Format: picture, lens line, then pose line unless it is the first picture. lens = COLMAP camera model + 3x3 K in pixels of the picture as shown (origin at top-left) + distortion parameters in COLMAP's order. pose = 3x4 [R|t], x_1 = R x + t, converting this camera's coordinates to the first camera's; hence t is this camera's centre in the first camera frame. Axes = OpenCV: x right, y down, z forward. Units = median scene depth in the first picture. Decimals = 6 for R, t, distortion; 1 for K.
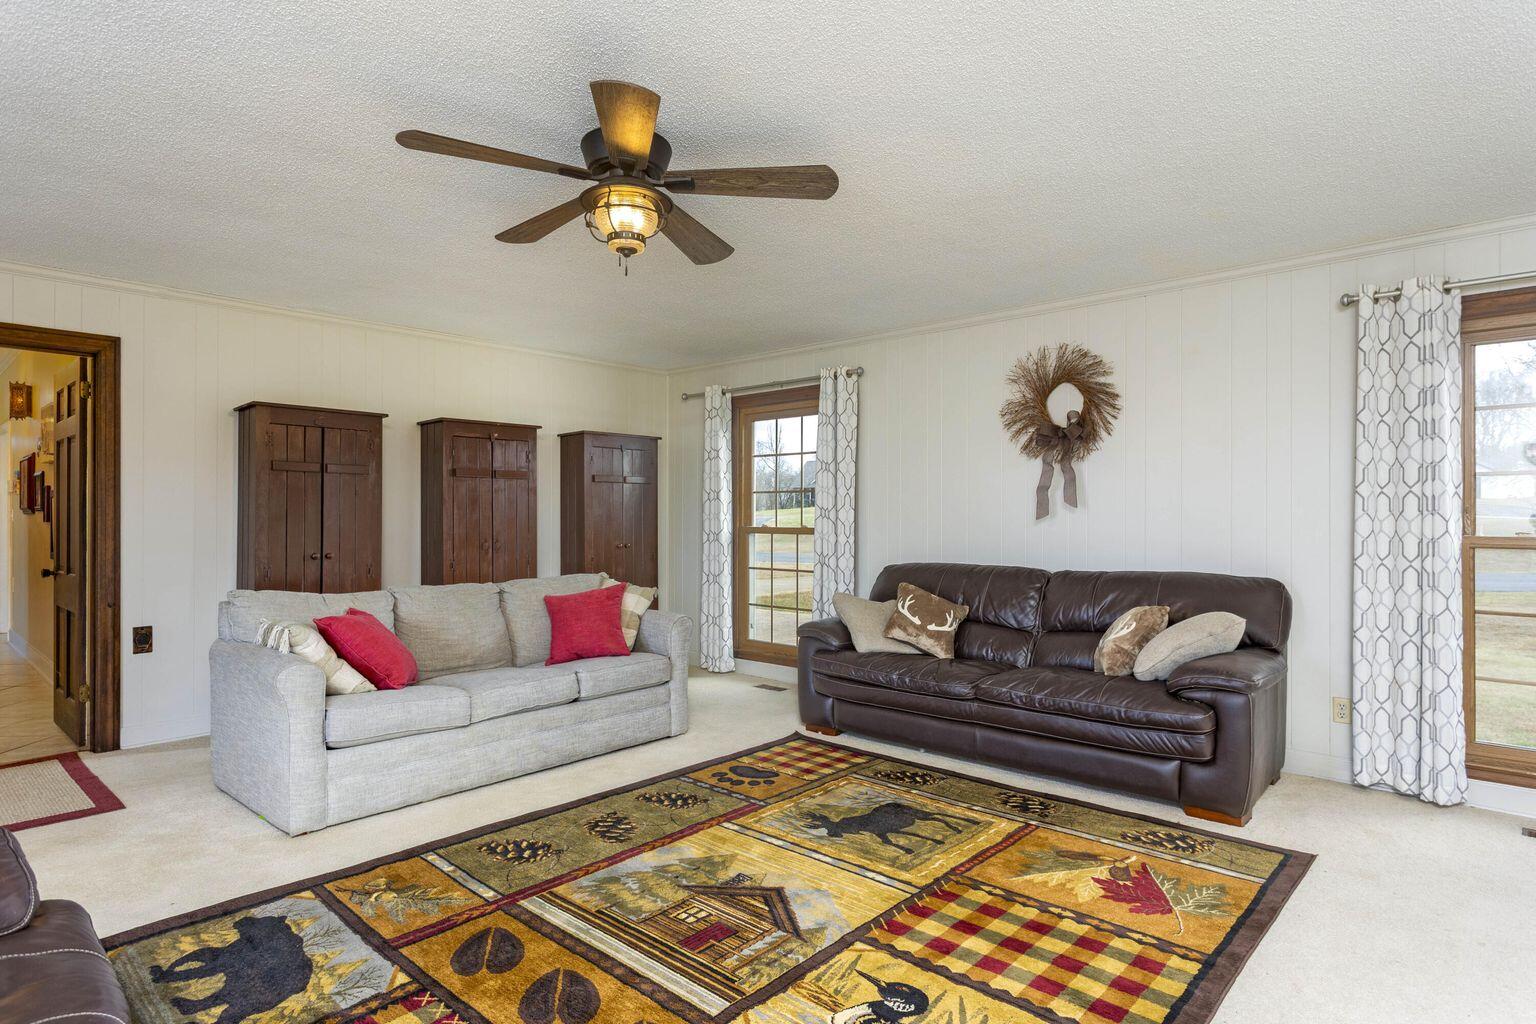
lens RADIAL K [[833.7, 0, 769.7], [0, 833.7, 515.5], [0, 0, 1]] dist [0.003488, -0.000373]
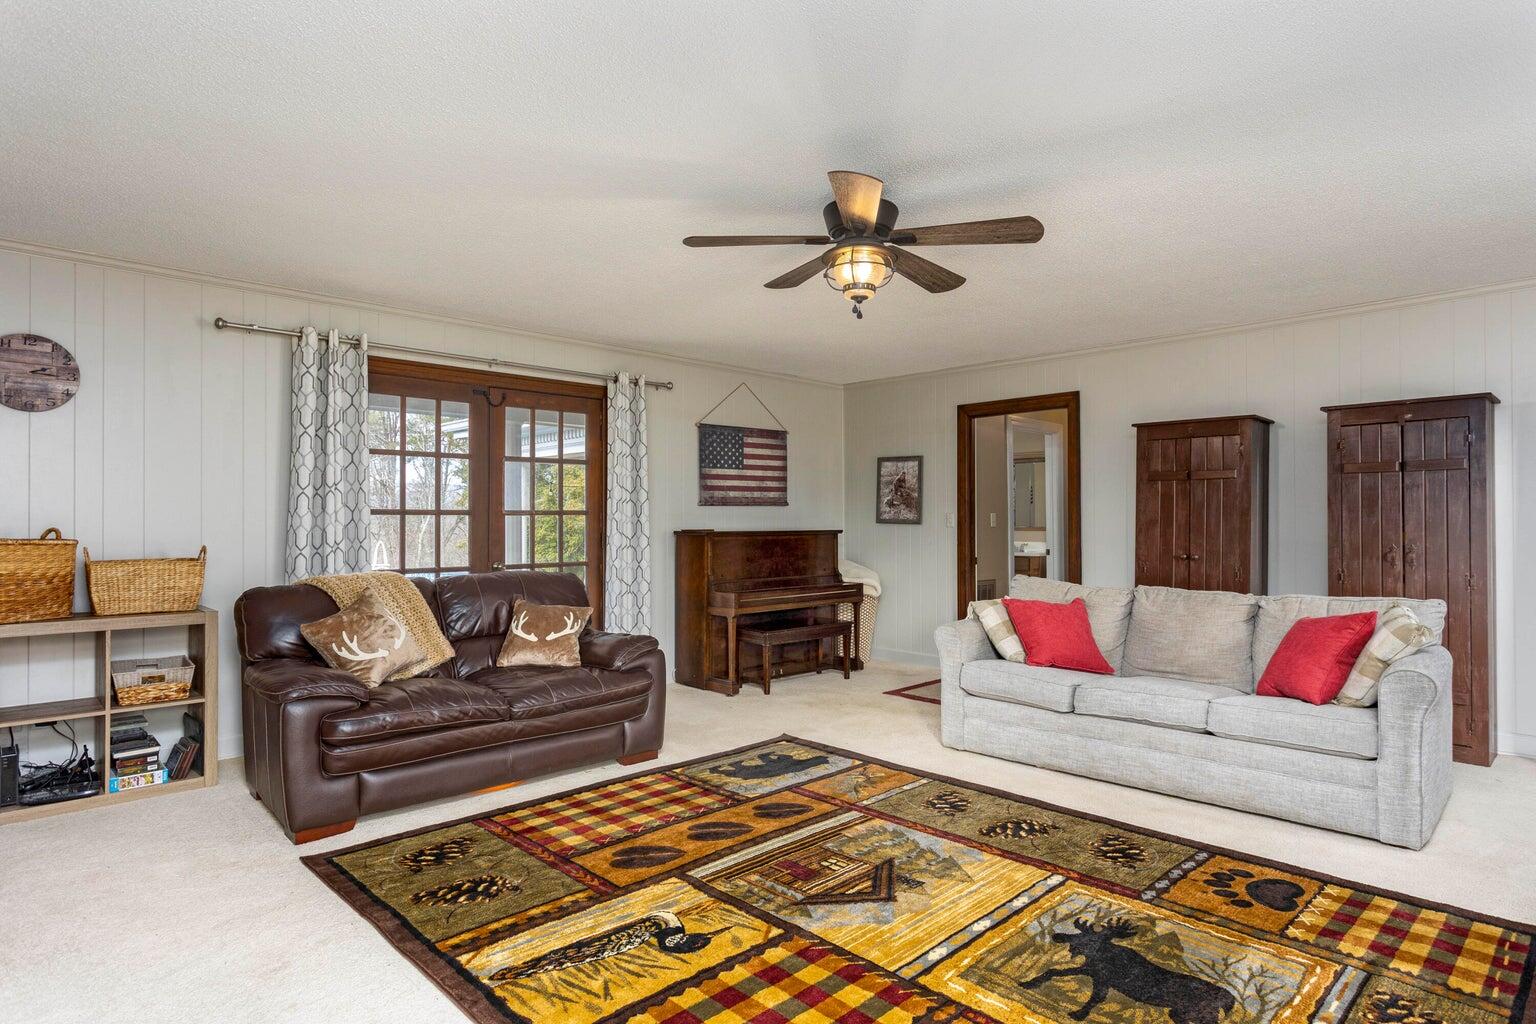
lens RADIAL K [[833.7, 0, 773.3], [0, 833.7, 512.6], [0, 0, 1]] dist [0.003488, -0.000373]
pose [[-0.050952, -0.012024, -0.998629, 0.958509], [0.002288, 0.999923, -0.012156, 0.005633], [0.998698, -0.002904, -0.050921, 0.874269]]
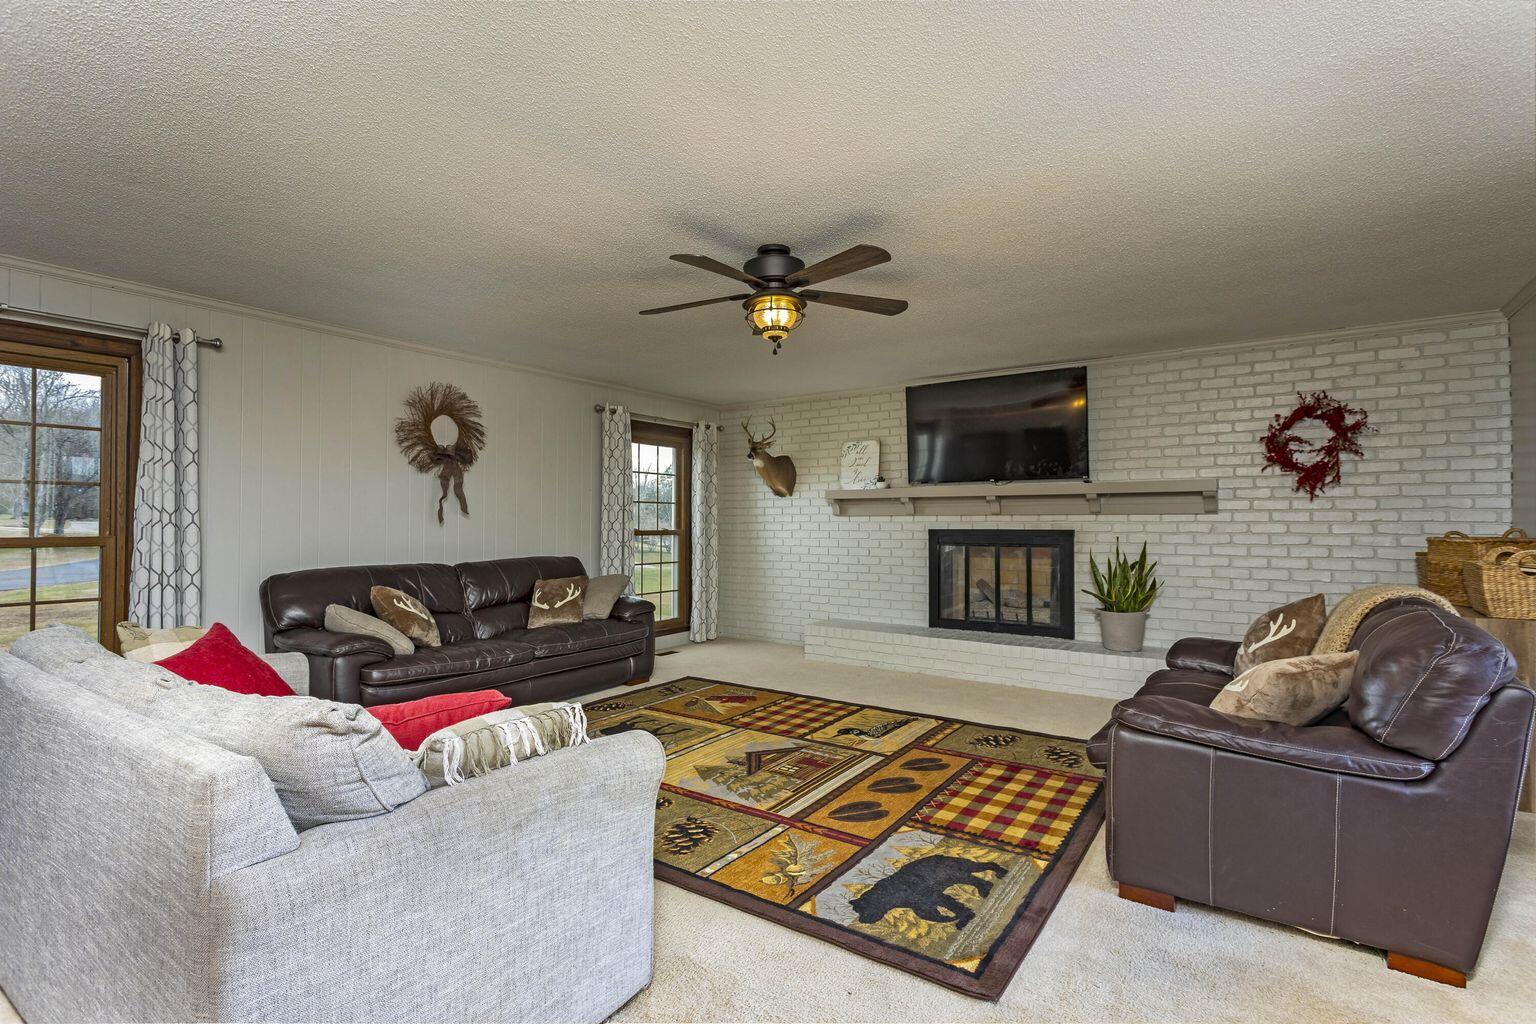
lens RADIAL K [[716.4, 0, 775.0], [0, 716.4, 518.7], [0, 0, 1]] dist [-0.001408, -0.000598]
pose [[-0.135436, 0.004719, 0.990775, -1.307688], [-0.002219, 0.999985, -0.005066, 0.003459], [-0.990784, -0.002885, -0.135424, 1.089699]]
